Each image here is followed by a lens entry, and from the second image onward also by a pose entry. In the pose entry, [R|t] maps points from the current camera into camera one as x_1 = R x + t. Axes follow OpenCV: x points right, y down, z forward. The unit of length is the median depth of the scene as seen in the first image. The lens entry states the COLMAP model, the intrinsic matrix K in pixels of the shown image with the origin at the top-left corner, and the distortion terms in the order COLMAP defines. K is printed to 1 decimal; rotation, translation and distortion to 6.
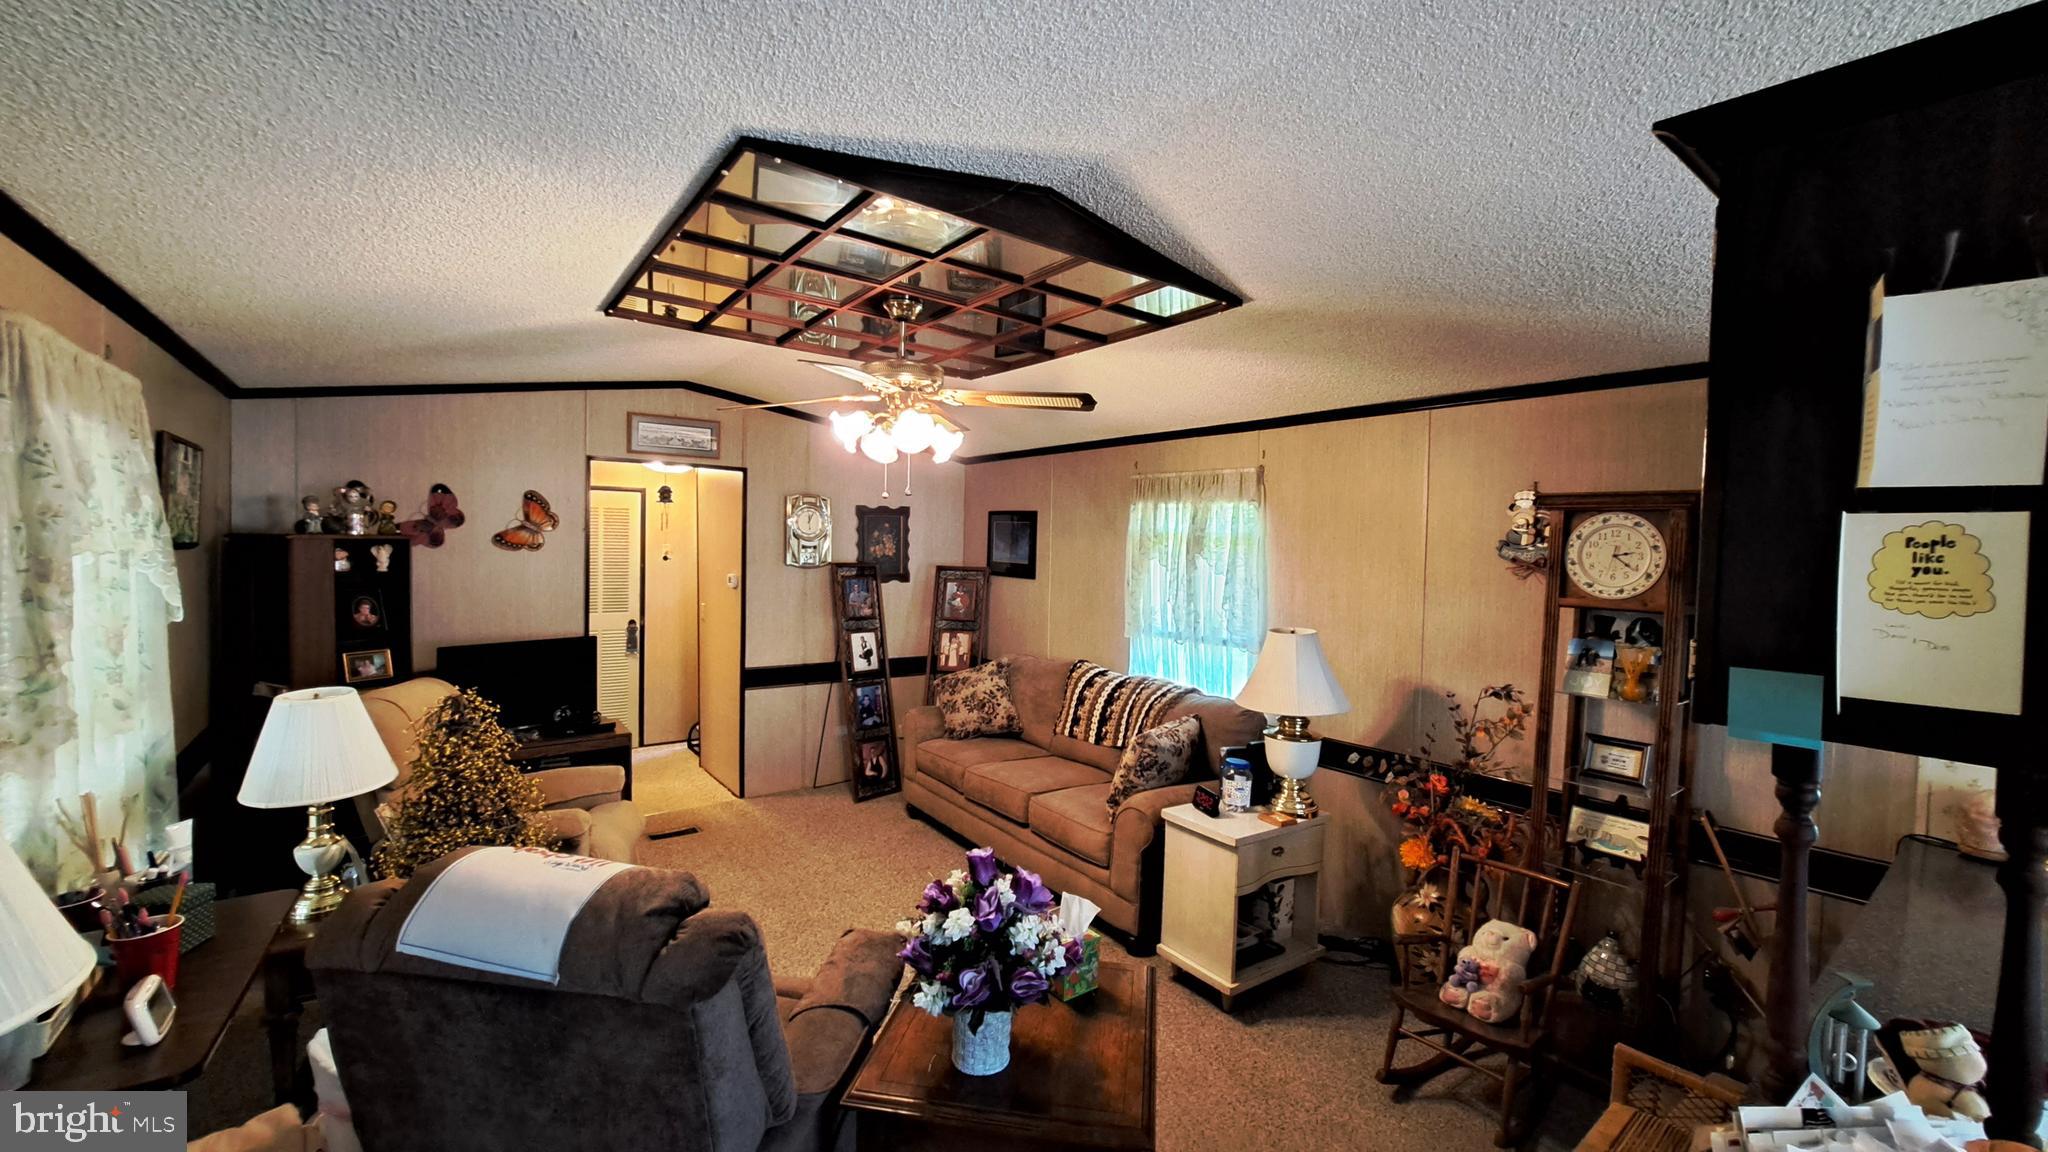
lens RADIAL K [[807.1, 0, 1031.9], [0, 807.1, 569.2], [0, 0, 1]] dist [-0.014529, -0.000657]
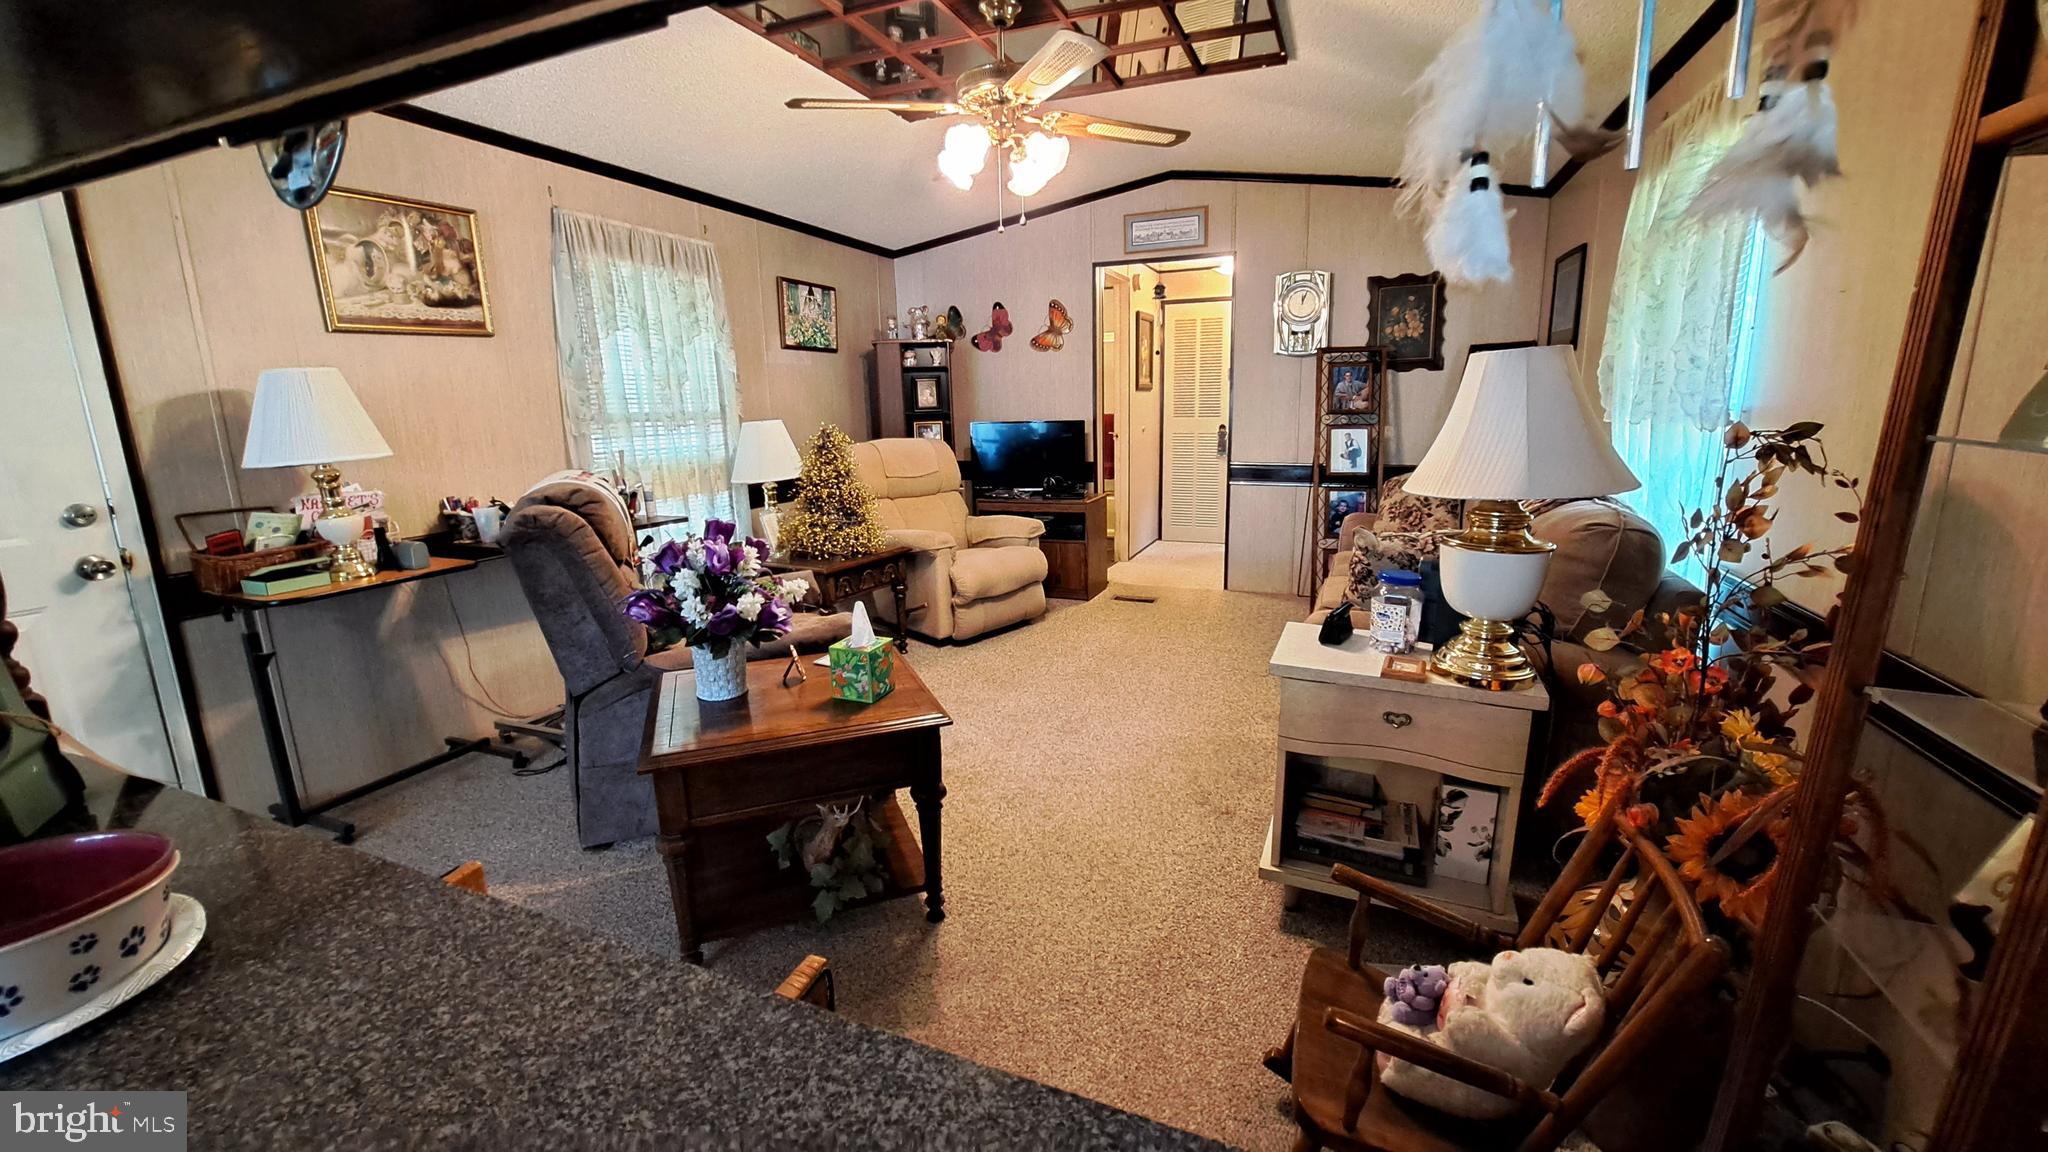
lens RADIAL K [[807.1, 0, 1027.6], [0, 807.1, 567.1], [0, 0, 1]] dist [-0.014529, -0.000657]
pose [[0.510978, 0.145921, -0.847118, 0.467677], [0.008743, 0.984553, 0.174868, 0.090598], [0.859550, -0.096760, 0.501809, 0.328827]]
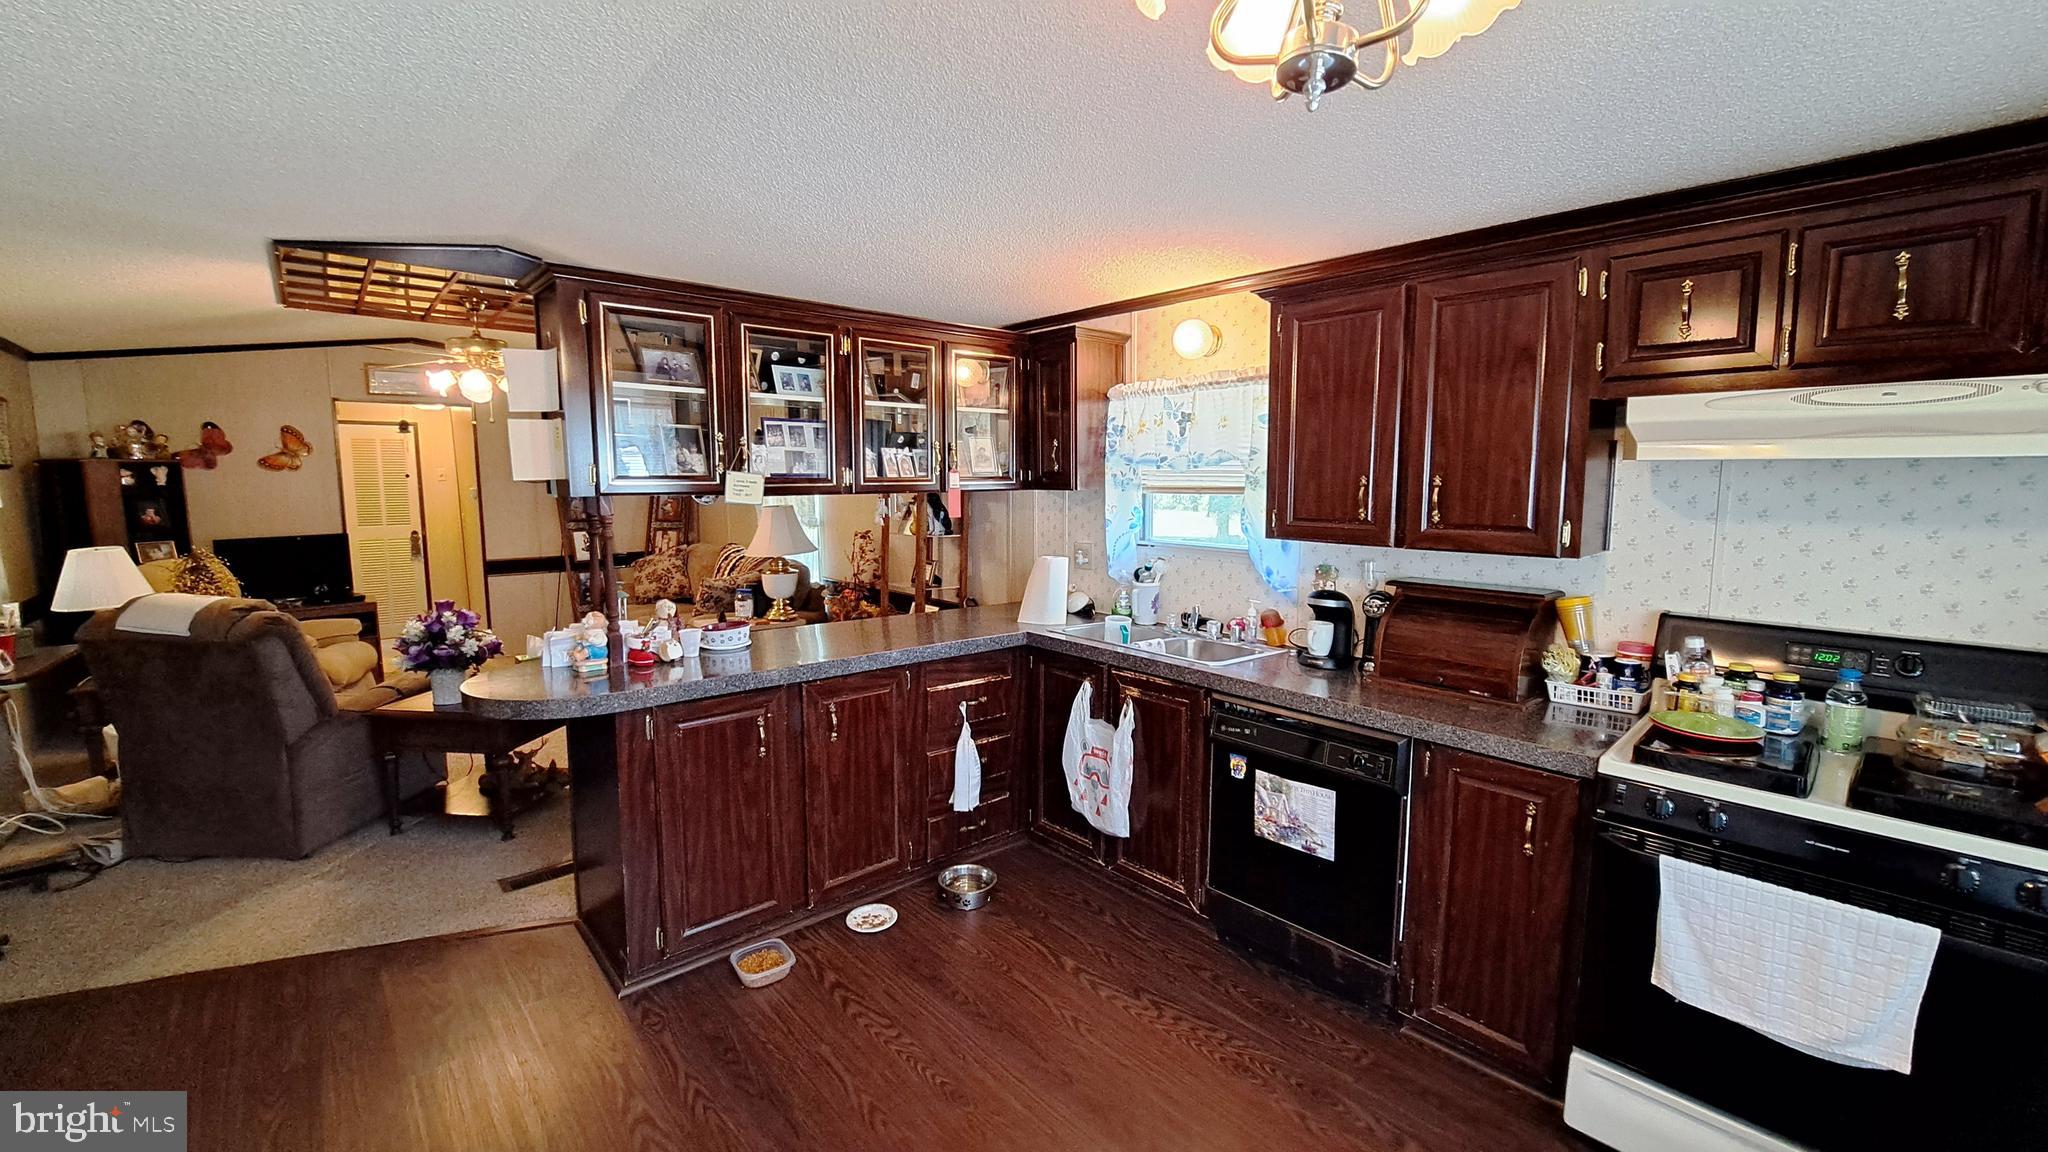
lens RADIAL K [[807.1, 0, 1027.2], [0, 807.1, 565.5], [0, 0, 1]] dist [-0.014529, -0.000657]
pose [[0.996112, -0.031194, 0.082384, 0.501872], [0.024309, 0.996228, 0.083294, 0.055100], [-0.084672, -0.080967, 0.993114, -0.449103]]
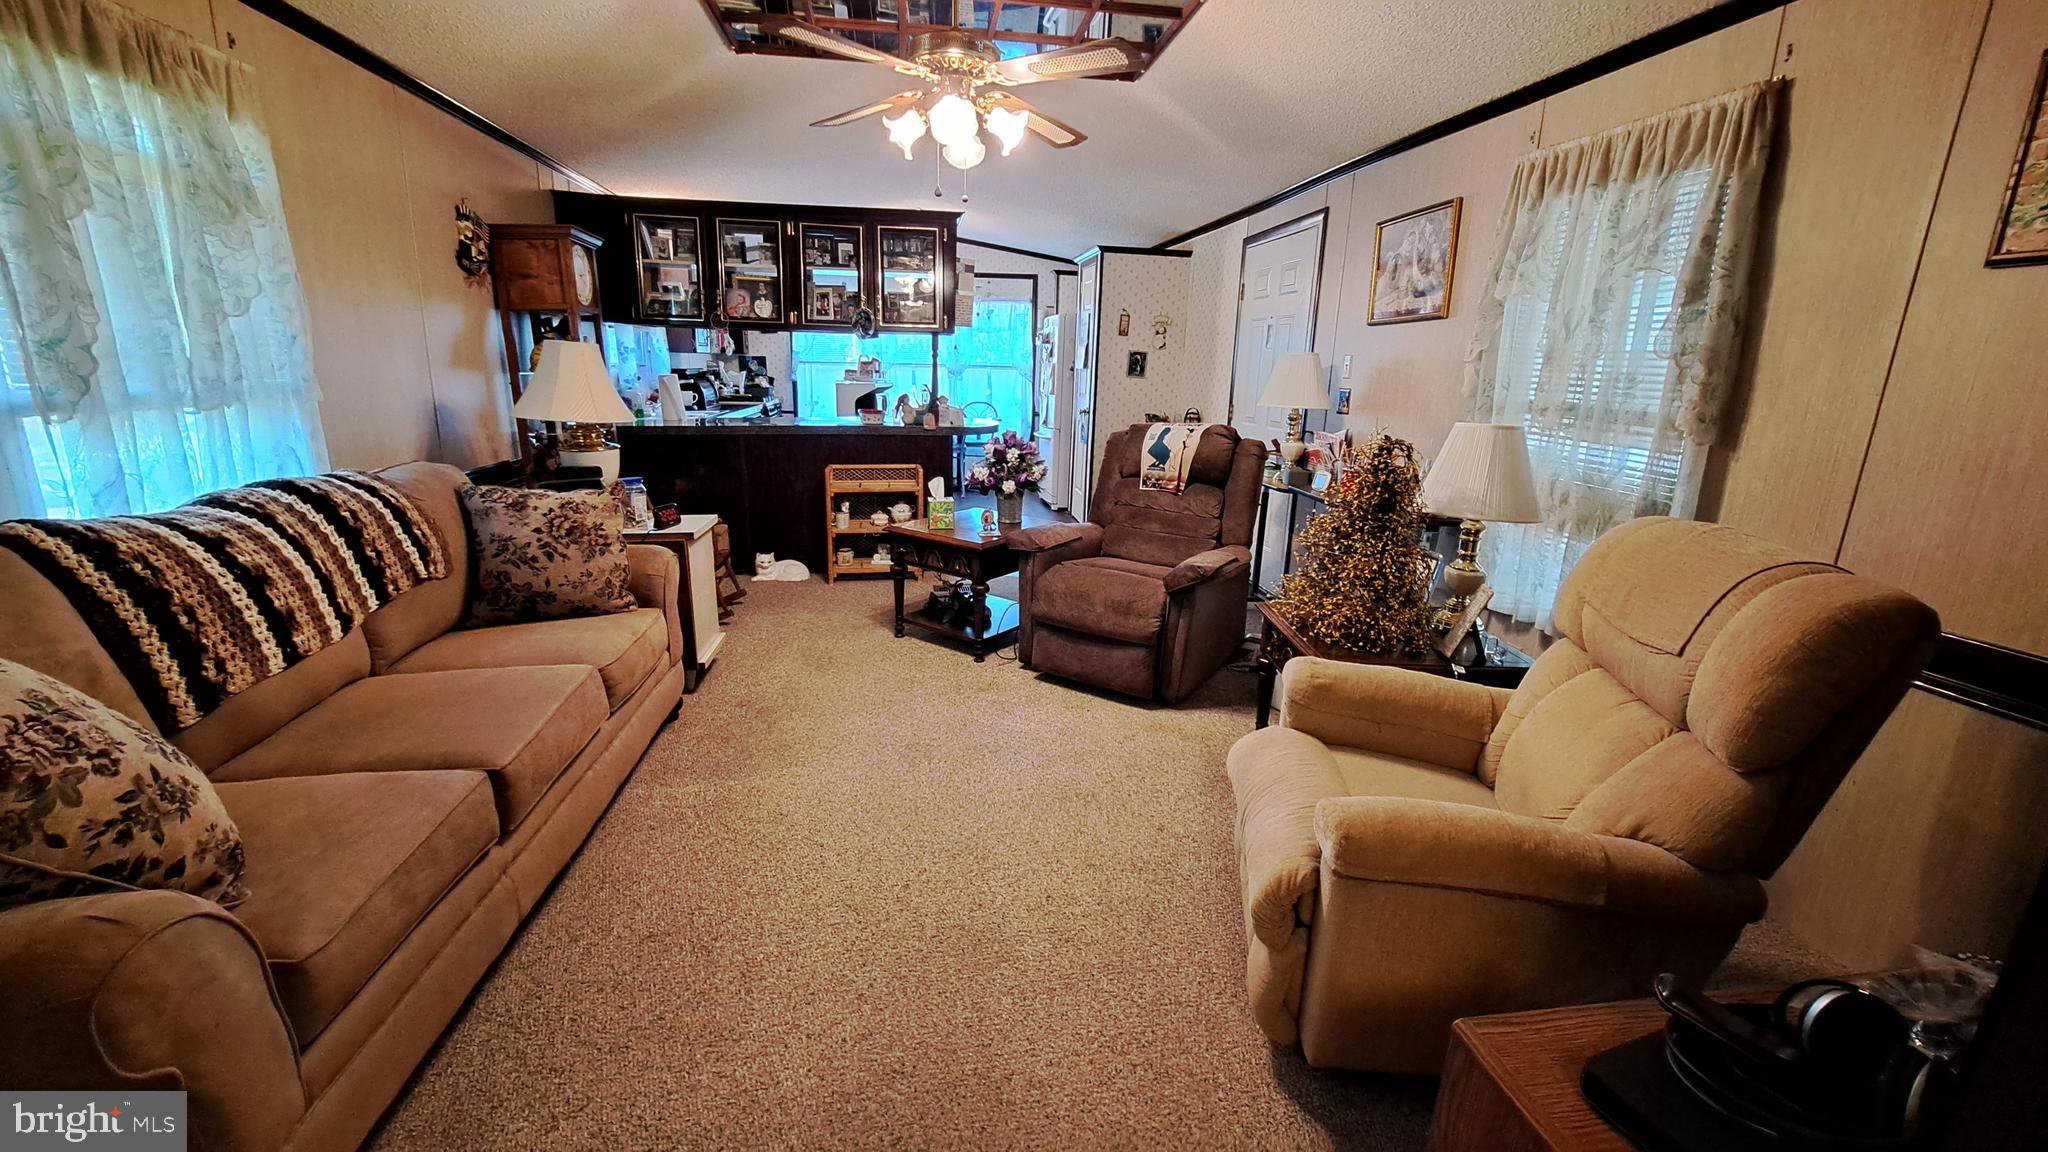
lens RADIAL K [[807.1, 0, 1028.1], [0, 807.1, 570.1], [0, 0, 1]] dist [-0.014529, -0.000657]
pose [[-0.874132, -0.168562, 0.455500, -0.524159], [-0.037279, 0.958362, 0.283111, 0.035368], [-0.484256, 0.230496, -0.844019, 1.306557]]
